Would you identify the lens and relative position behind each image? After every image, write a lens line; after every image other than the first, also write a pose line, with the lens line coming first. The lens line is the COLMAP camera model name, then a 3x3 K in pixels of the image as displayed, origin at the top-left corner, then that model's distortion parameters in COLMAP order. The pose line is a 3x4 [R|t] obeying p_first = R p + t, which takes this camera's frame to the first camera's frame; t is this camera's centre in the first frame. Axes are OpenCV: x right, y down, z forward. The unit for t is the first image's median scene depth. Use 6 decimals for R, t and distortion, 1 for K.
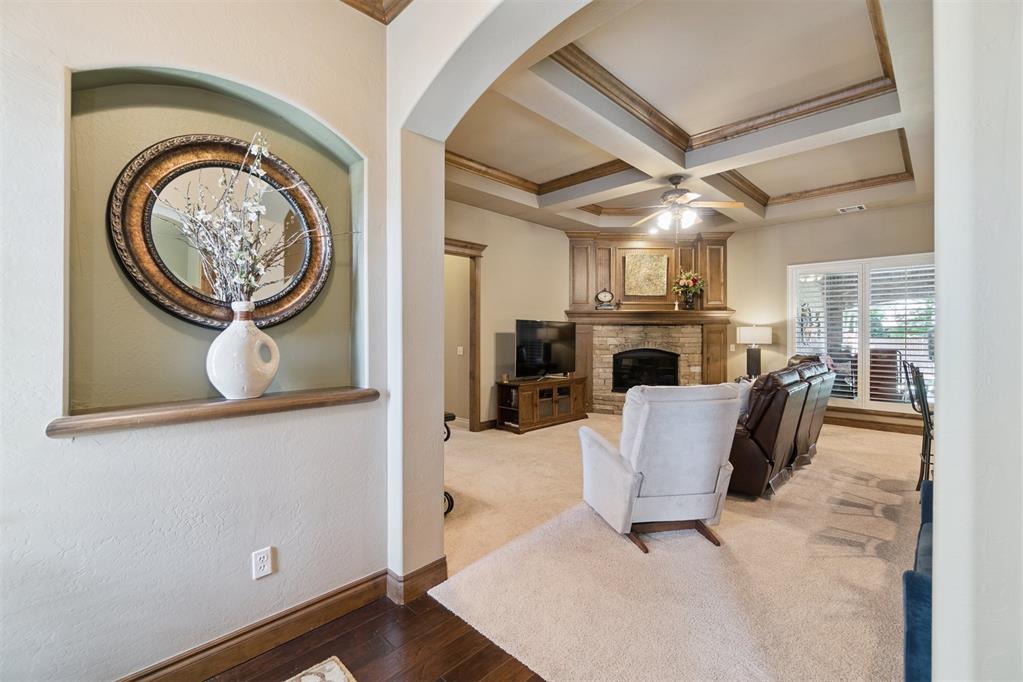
lens RADIAL K [[439.7, 0, 513.5], [0, 439.7, 334.6], [0, 0, 1]] dist [-0.007823, 0.002406]
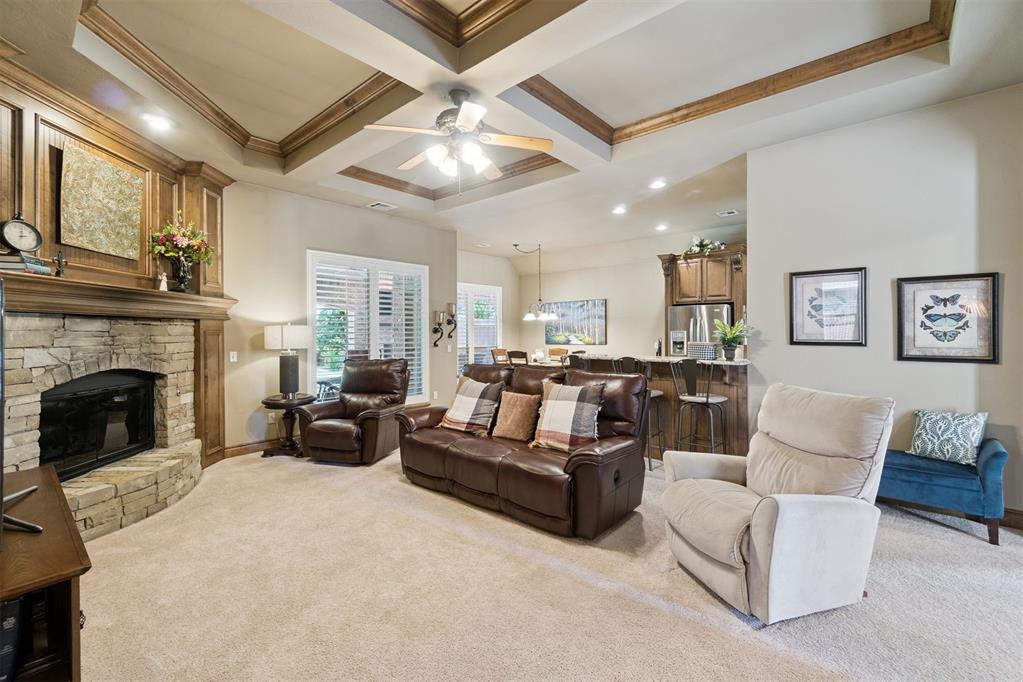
lens RADIAL K [[439.7, 0, 508.8], [0, 439.7, 330.6], [0, 0, 1]] dist [-0.007823, 0.002406]
pose [[-0.055994, 0.000566, 0.998431, -0.223163], [0.005414, 0.999985, -0.000264, -0.008045], [-0.998416, 0.005391, -0.055996, 0.787634]]
